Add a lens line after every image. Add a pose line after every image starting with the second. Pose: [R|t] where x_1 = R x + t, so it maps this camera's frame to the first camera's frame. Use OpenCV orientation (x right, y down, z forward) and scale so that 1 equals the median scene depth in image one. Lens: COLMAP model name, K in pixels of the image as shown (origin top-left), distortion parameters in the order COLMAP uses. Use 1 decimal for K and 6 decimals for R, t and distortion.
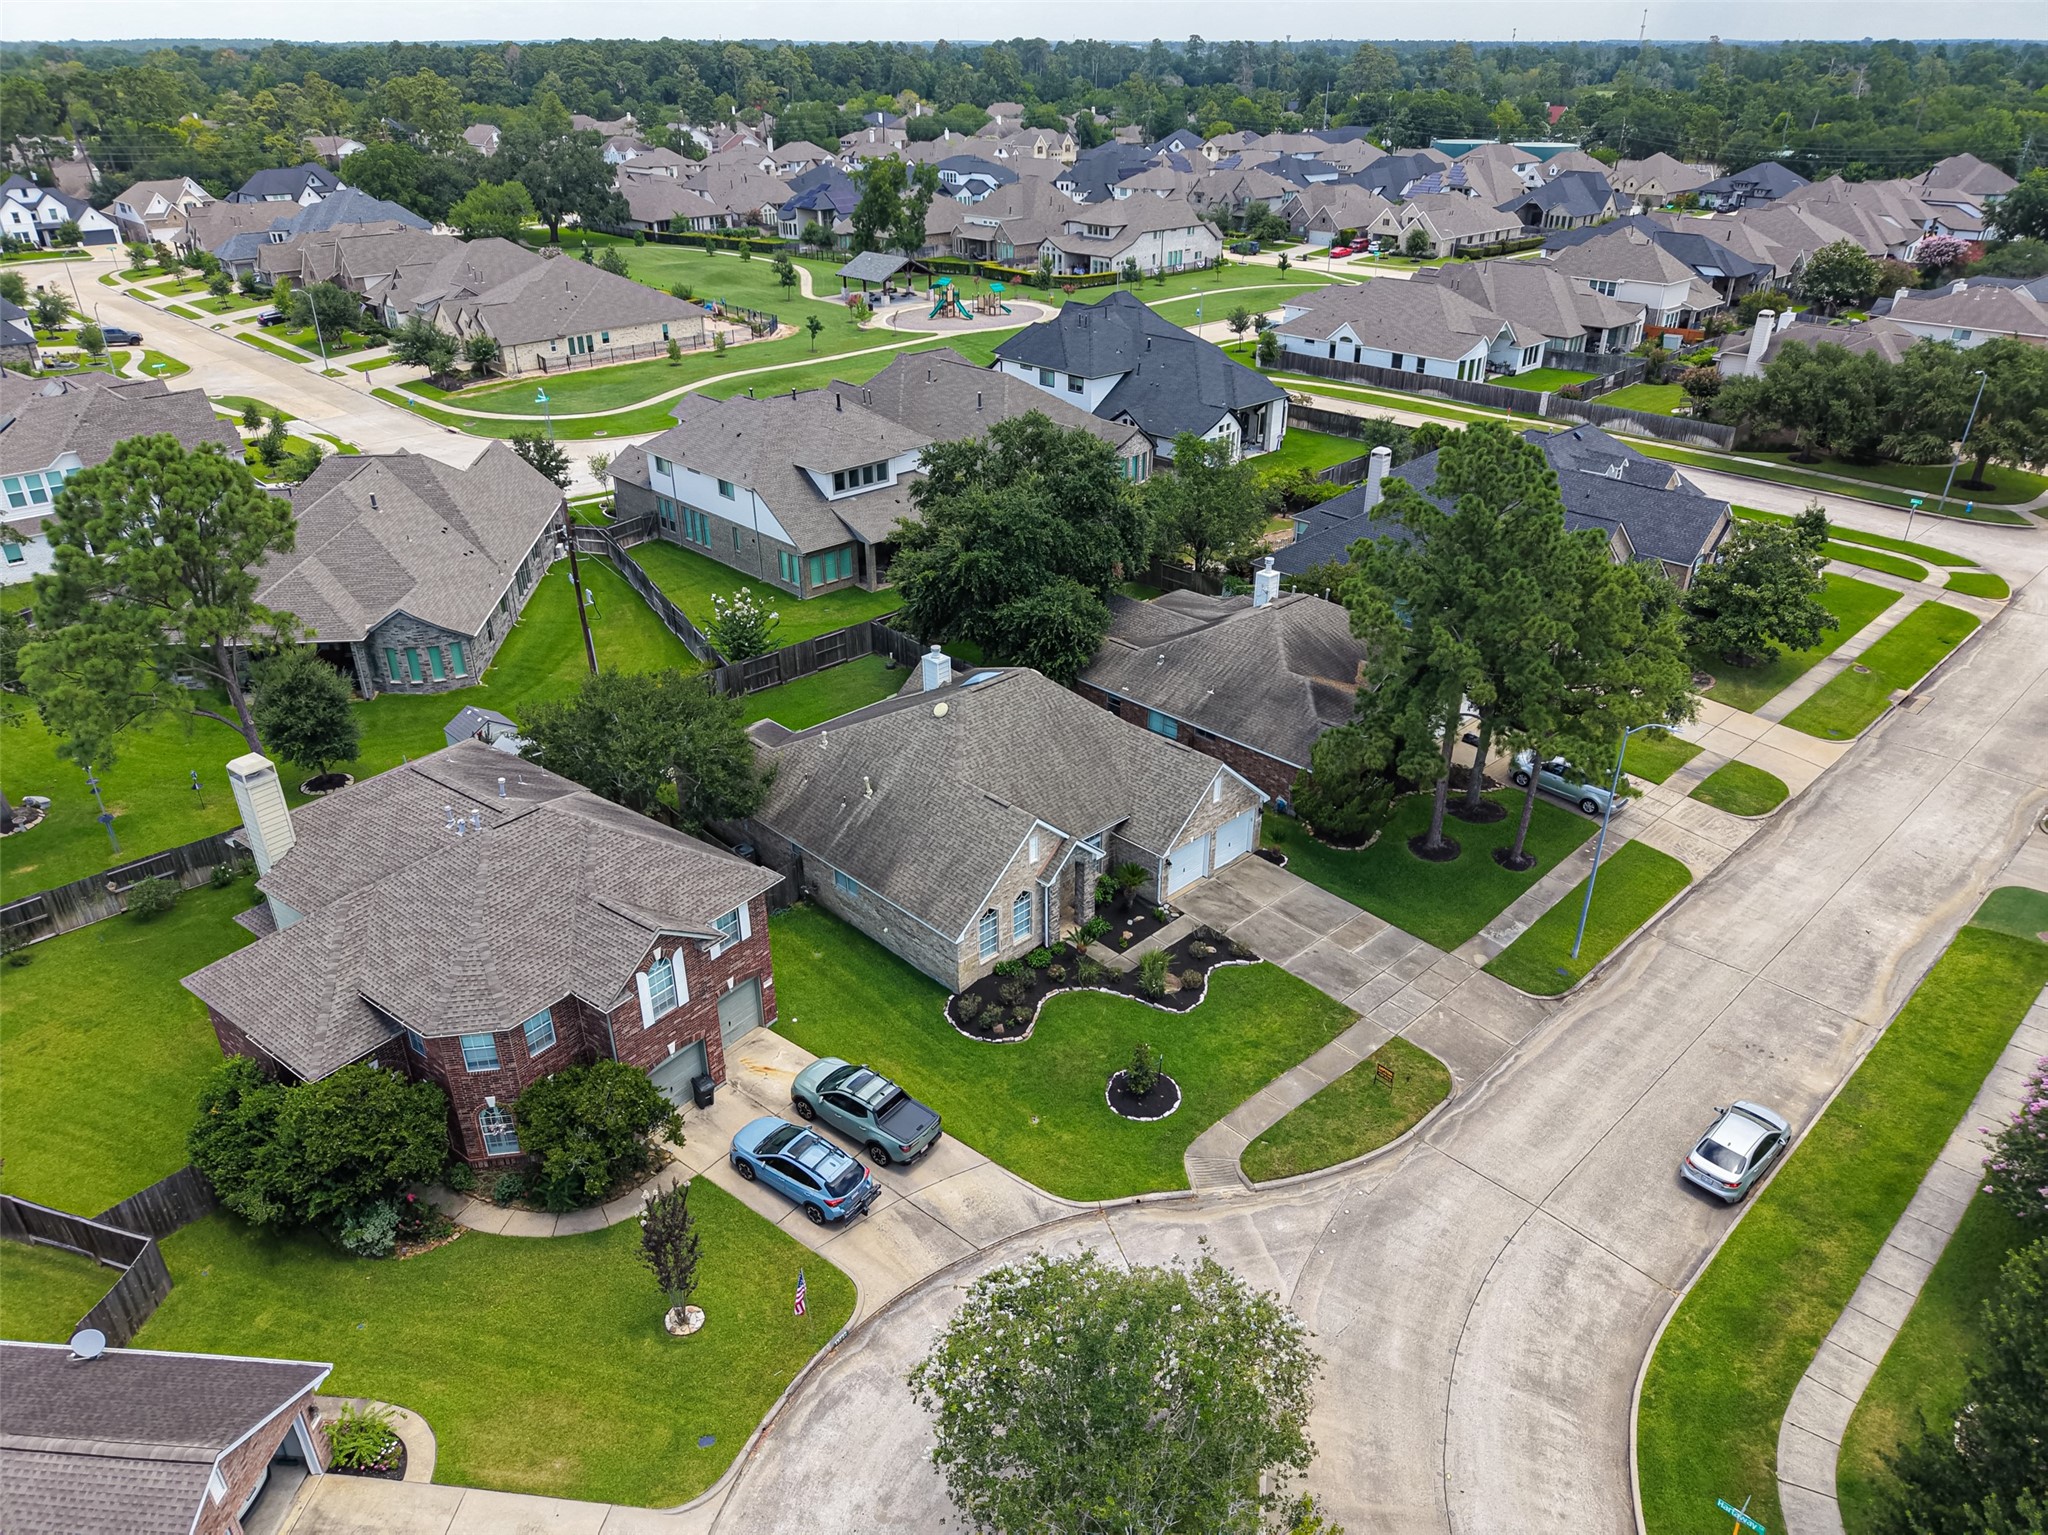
lens RADIAL K [[1368.3, 0, 1024.0], [0, 1368.3, 767.5], [0, 0, 1]] dist [-0.003339, -0.001620]
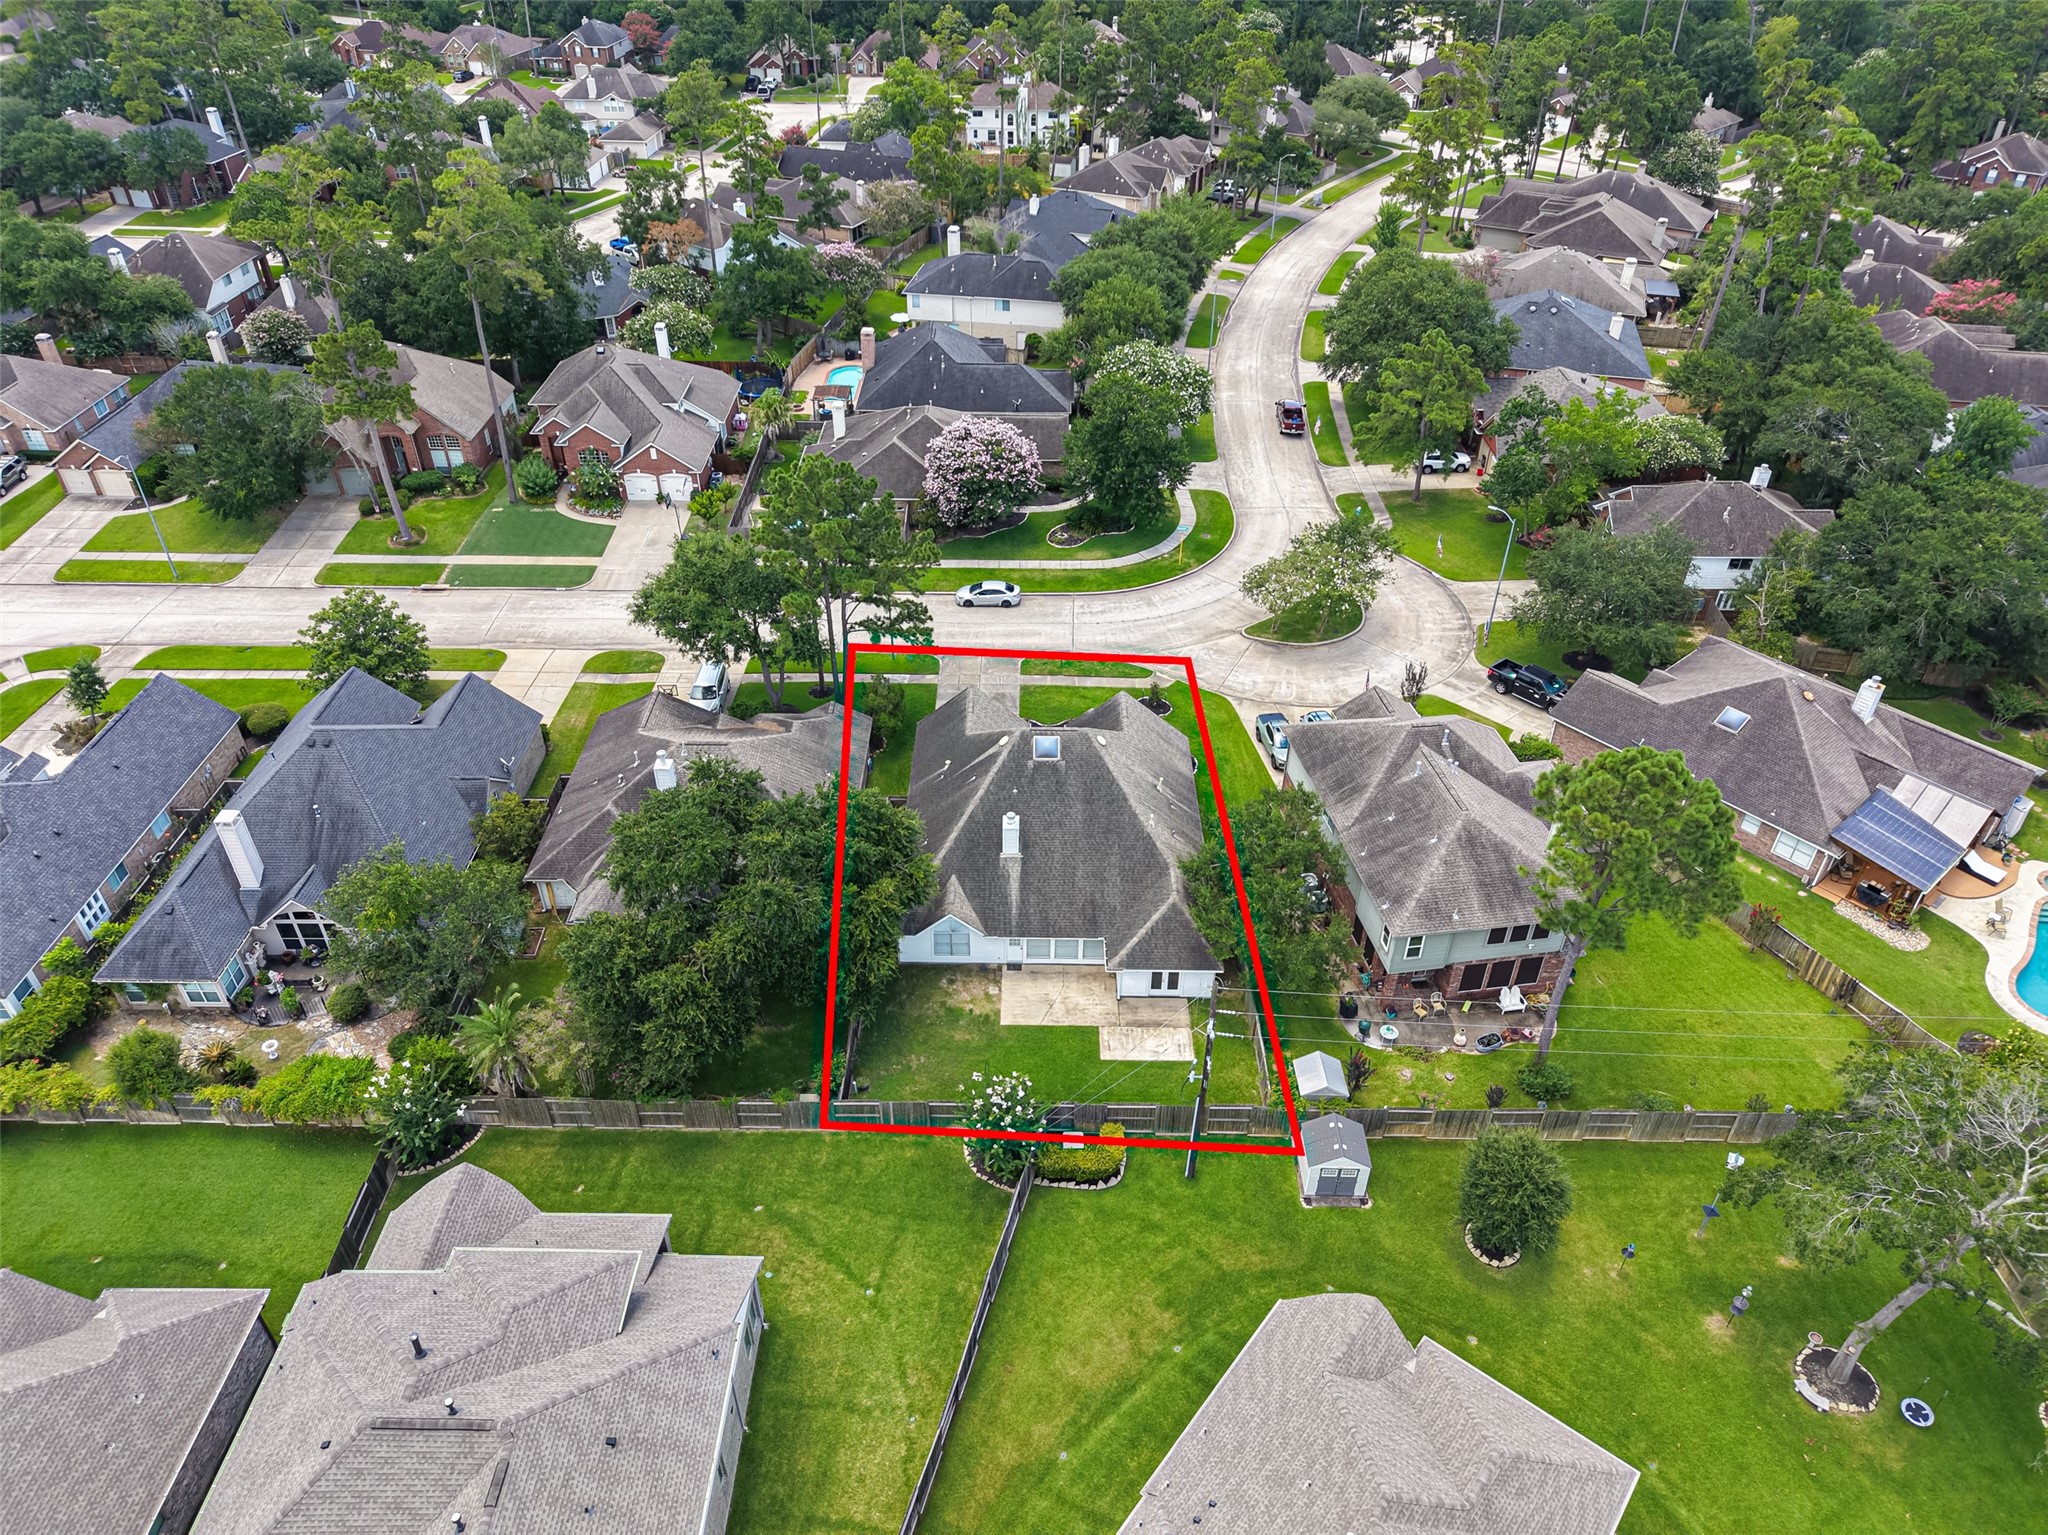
lens RADIAL K [[1377.8, 0, 1024.0], [0, 1377.8, 767.5], [0, 0, 1]] dist [0.013766, -0.030292]
pose [[-0.722608, -0.407802, 0.558154, -0.777215], [0.315500, 0.523871, 0.791213, -1.141276], [-0.615059, 0.747834, -0.249892, 1.415909]]
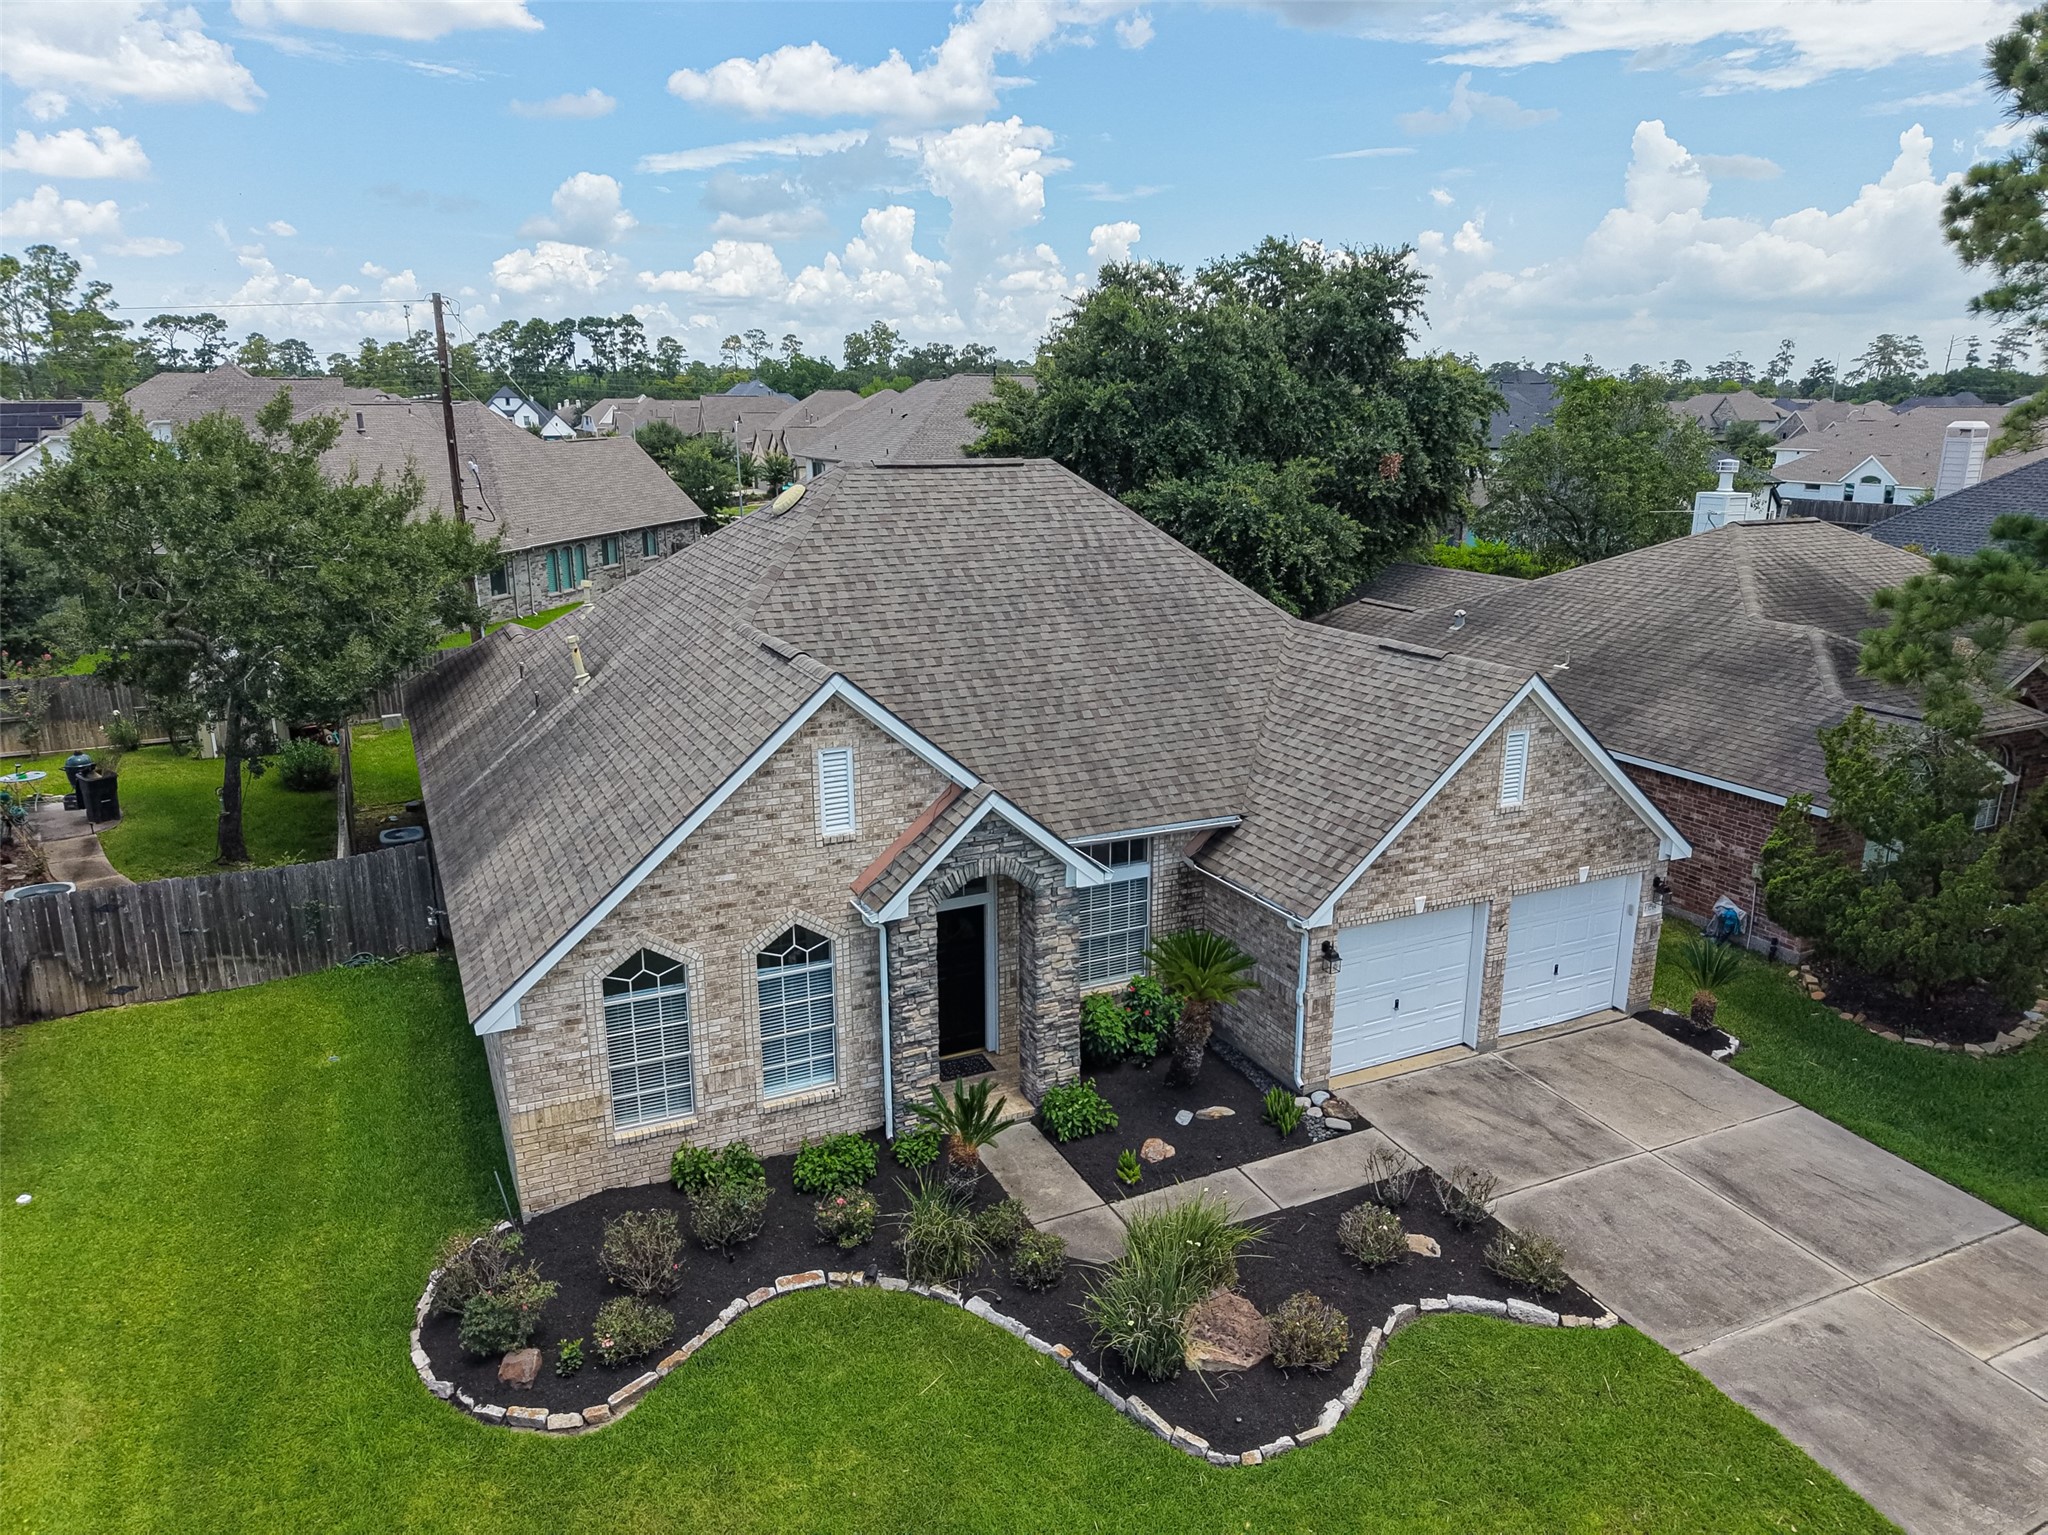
lens RADIAL K [[1377.8, 0, 1024.0], [0, 1377.8, 767.5], [0, 0, 1]] dist [0.013766, -0.030292]
pose [[0.948707, 0.085831, -0.304283, 0.132119], [-0.150811, 0.968746, -0.196946, 0.102078], [0.277869, 0.232733, 0.932000, 0.662548]]
